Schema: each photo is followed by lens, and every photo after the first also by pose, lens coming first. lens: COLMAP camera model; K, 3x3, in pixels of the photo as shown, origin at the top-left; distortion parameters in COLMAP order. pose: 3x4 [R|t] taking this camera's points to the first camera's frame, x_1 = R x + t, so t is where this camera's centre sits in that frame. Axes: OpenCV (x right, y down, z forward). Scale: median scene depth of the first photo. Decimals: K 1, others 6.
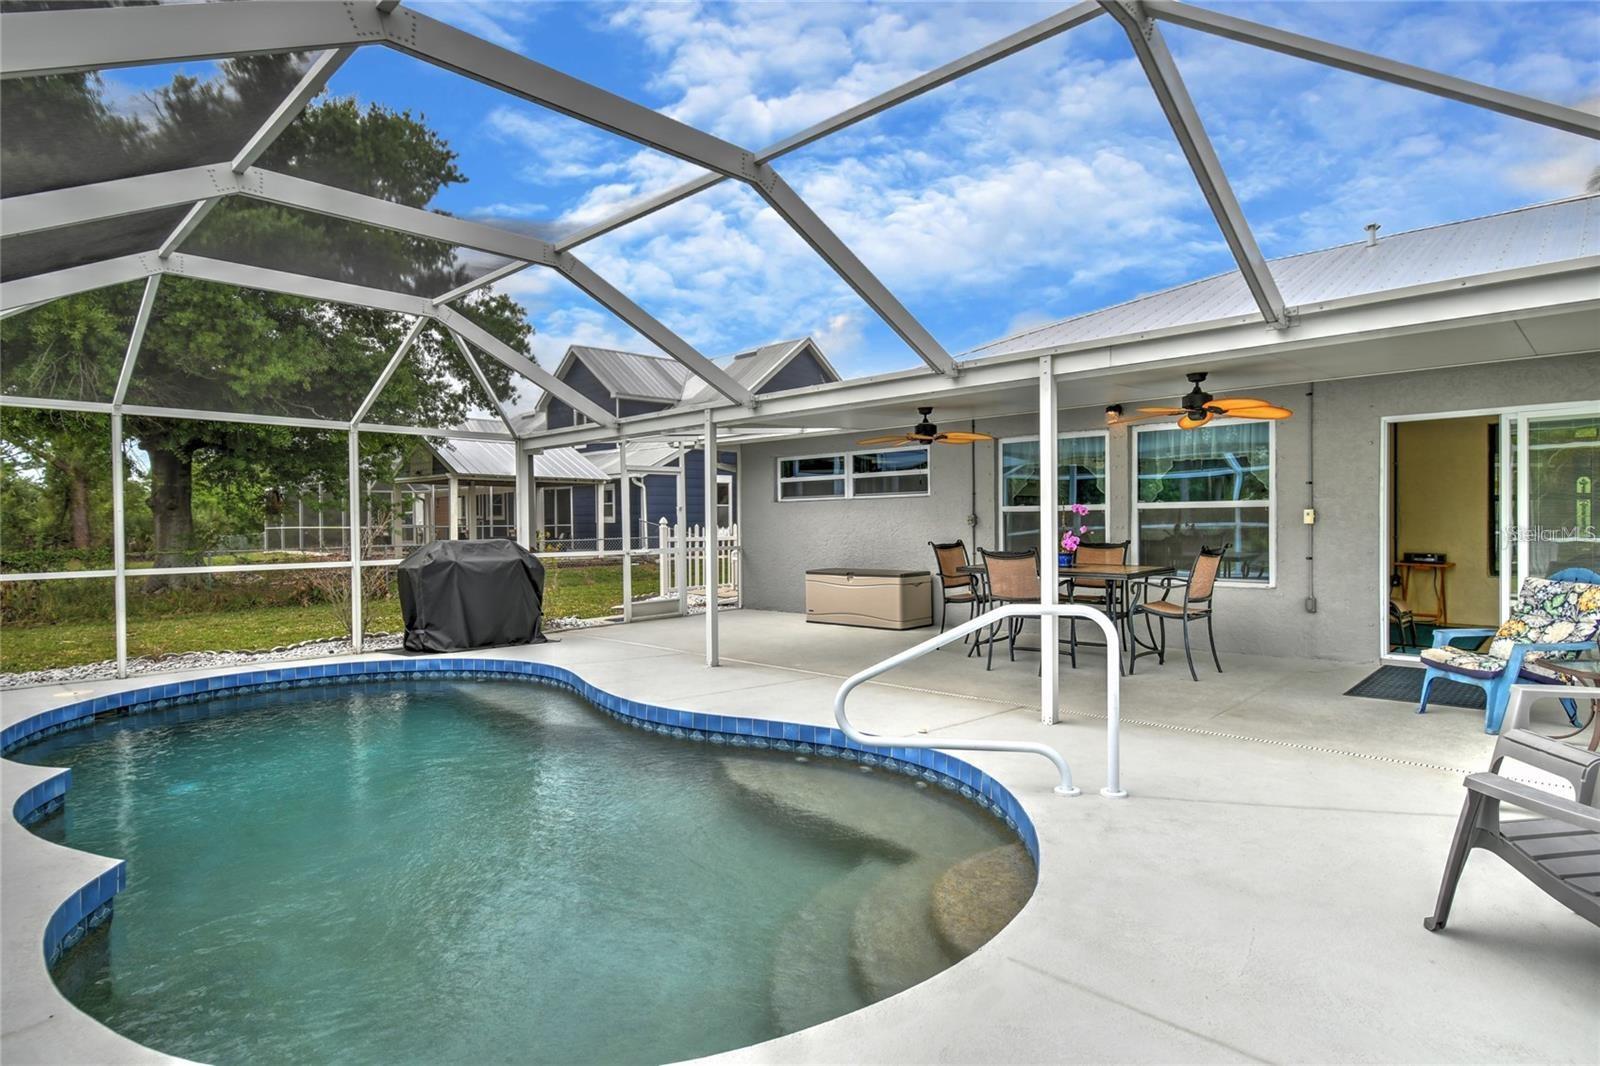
lens RADIAL K [[856.5, 0, 800.0], [0, 856.5, 533.0], [0, 0, 1]] dist [0.001728, 0.000073]
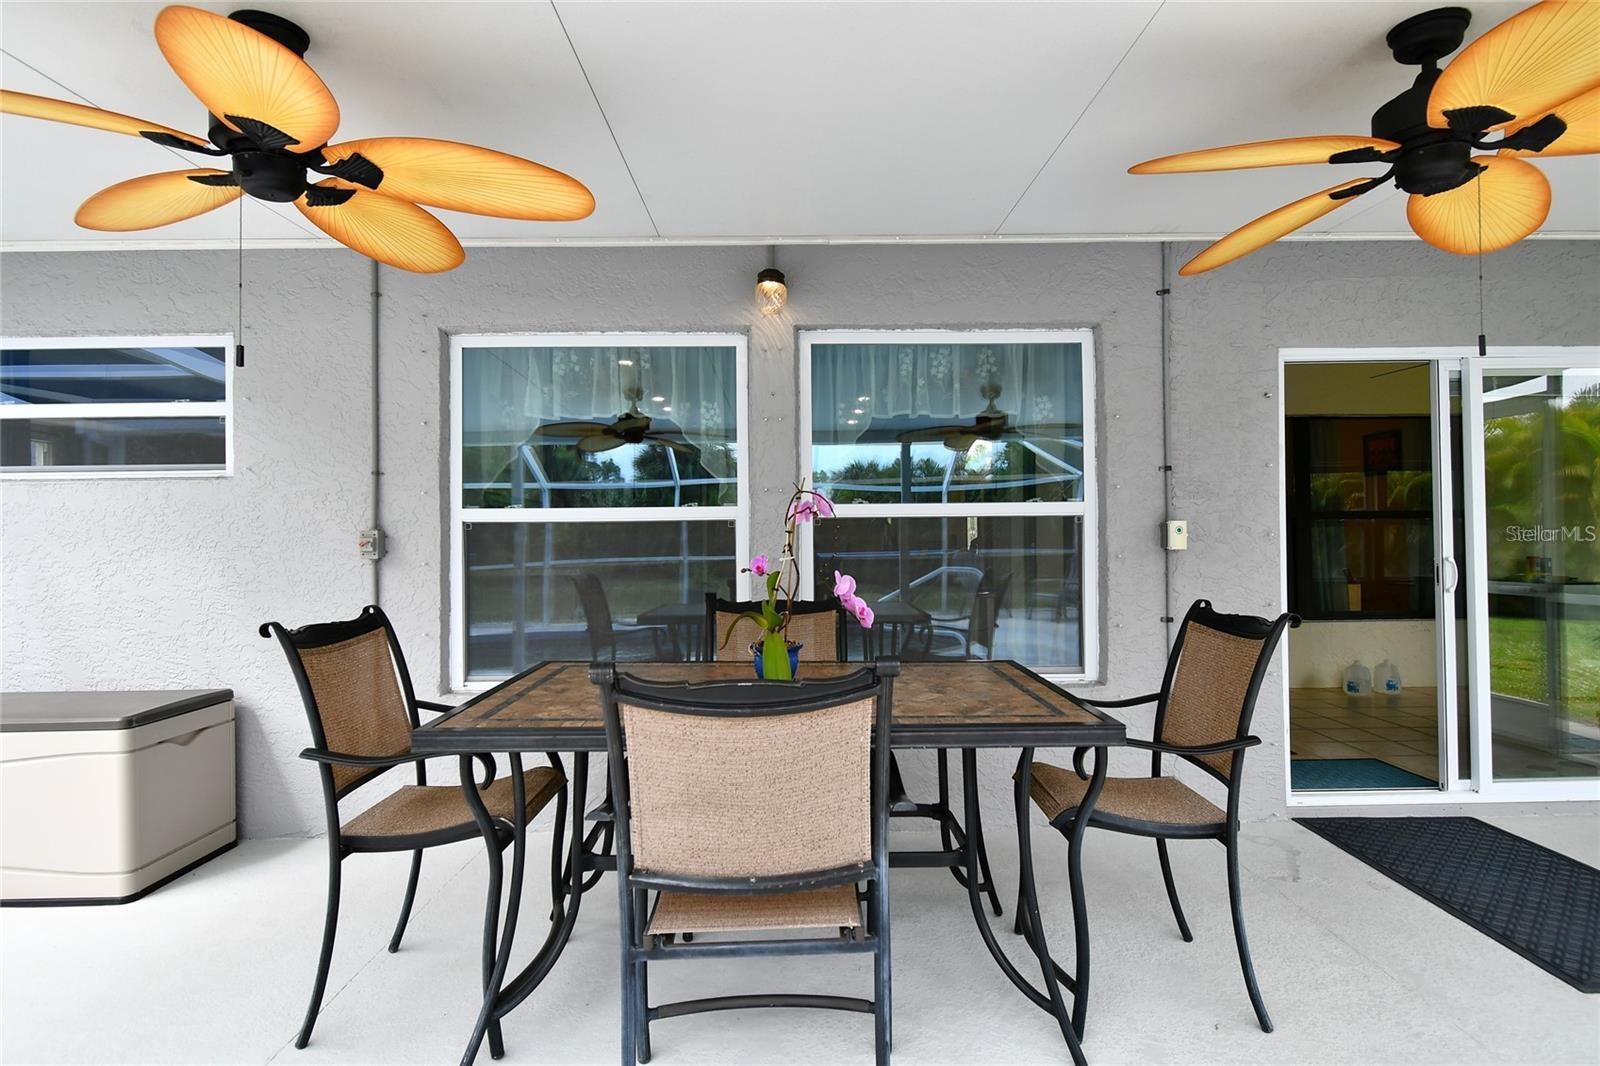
lens RADIAL K [[847.8, 0, 800.0], [0, 847.8, 533.0], [0, 0, 1]] dist [-0.001812, 0.000547]
pose [[0.706999, 0.011383, 0.707123, 0.080602], [0.011581, 0.999550, -0.027669, -0.008318], [-0.707120, 0.027751, 0.706549, 0.681130]]
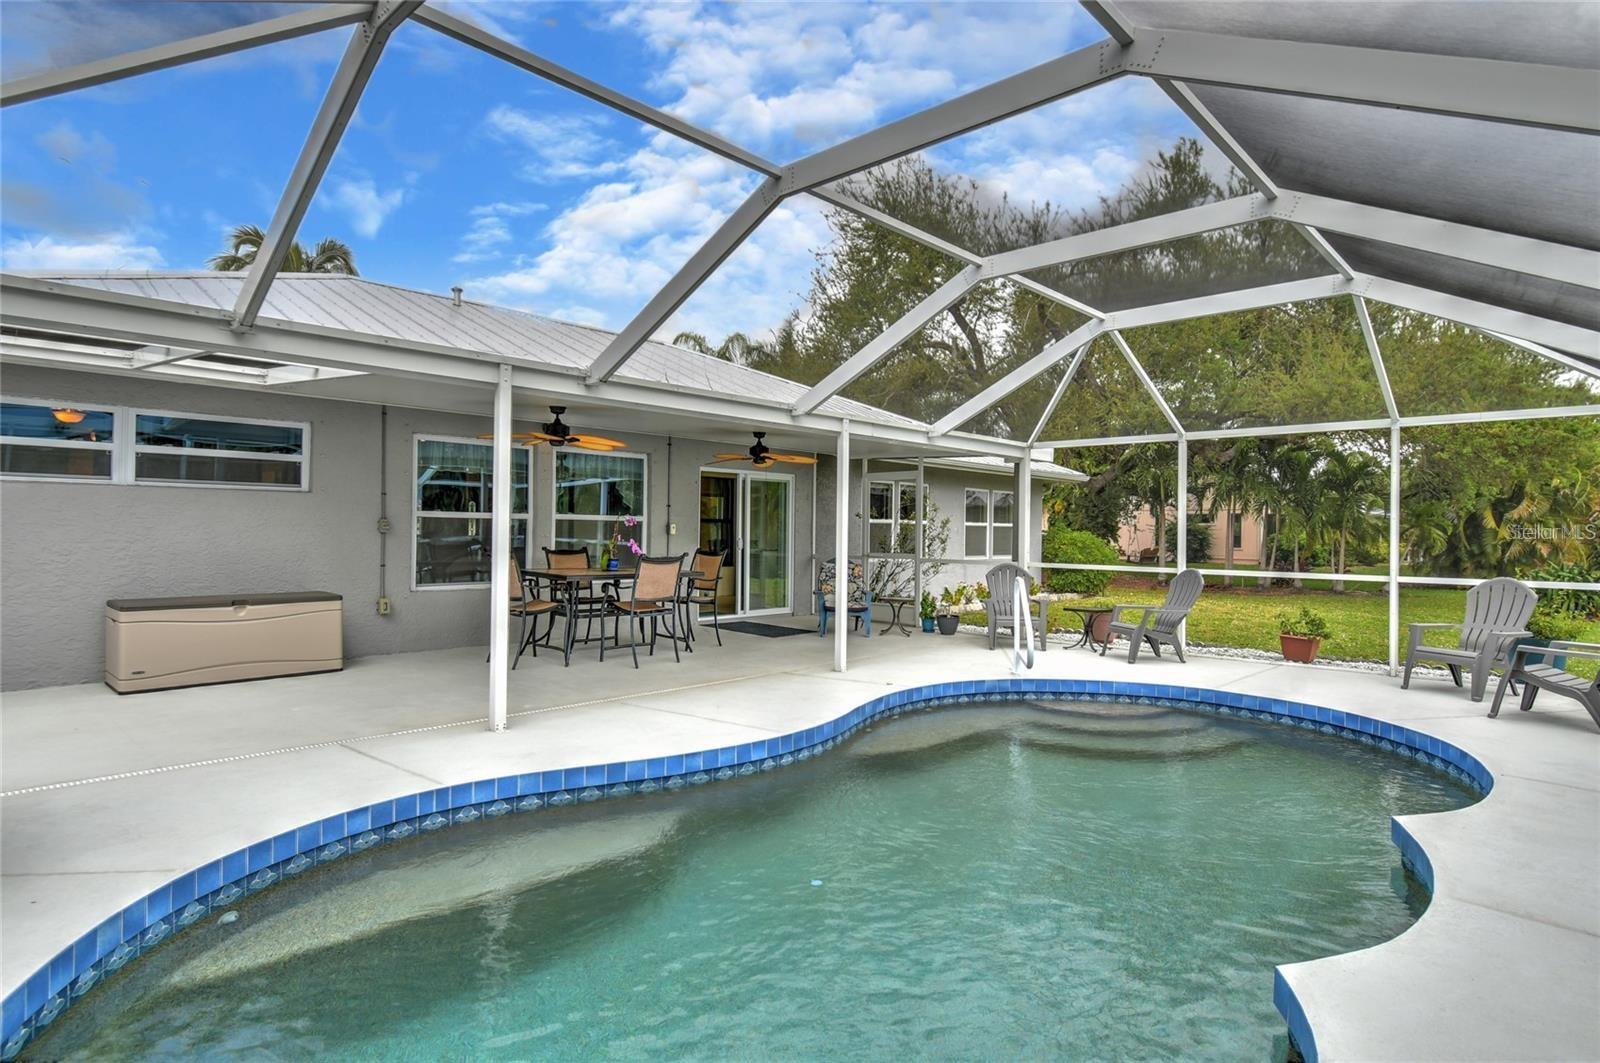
lens RADIAL K [[847.8, 0, 800.0], [0, 847.8, 531.5], [0, 0, 1]] dist [-0.001812, 0.000547]
pose [[-0.015802, 0.012312, 0.999799, -0.713321], [0.001165, 0.999924, -0.012296, 0.002047], [-0.999874, 0.000970, -0.015815, 0.680016]]
